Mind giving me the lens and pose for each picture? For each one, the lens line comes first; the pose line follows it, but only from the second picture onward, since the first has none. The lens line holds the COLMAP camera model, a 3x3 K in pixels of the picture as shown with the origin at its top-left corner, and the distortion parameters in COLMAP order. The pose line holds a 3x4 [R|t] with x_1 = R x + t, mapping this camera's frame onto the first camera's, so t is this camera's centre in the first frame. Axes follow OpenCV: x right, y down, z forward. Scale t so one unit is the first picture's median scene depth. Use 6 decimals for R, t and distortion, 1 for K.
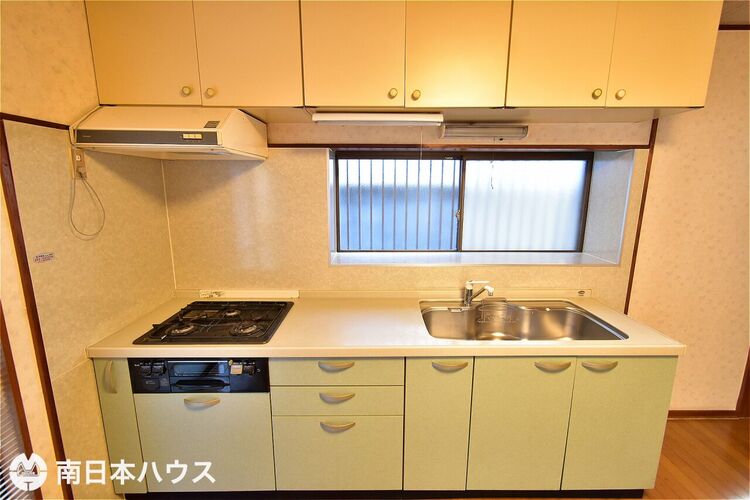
lens RADIAL K [[330.4, 0, 375.1], [0, 330.4, 249.1], [0, 0, 1]] dist [0.000255, 0.000435]
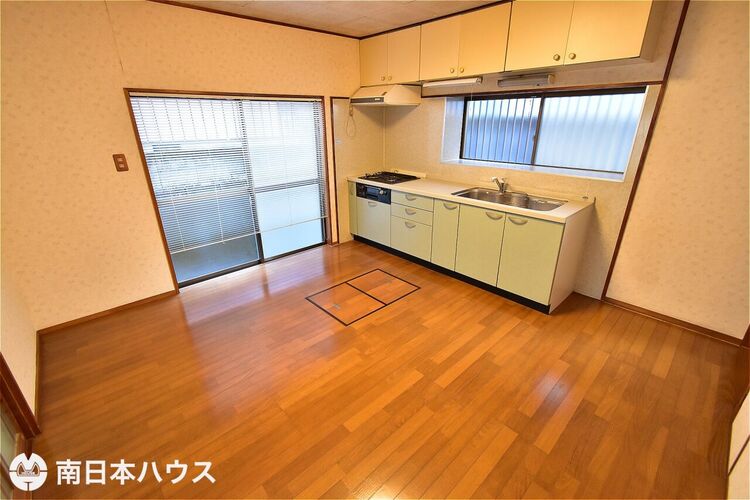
lens RADIAL K [[330.4, 0, 378.7], [0, 330.4, 246.9], [0, 0, 1]] dist [0.000255, 0.000435]
pose [[0.675204, 0.262455, -0.689360, 1.409054], [-0.130212, 0.962292, 0.238828, 0.149344], [0.726047, -0.071495, 0.683918, -0.798854]]
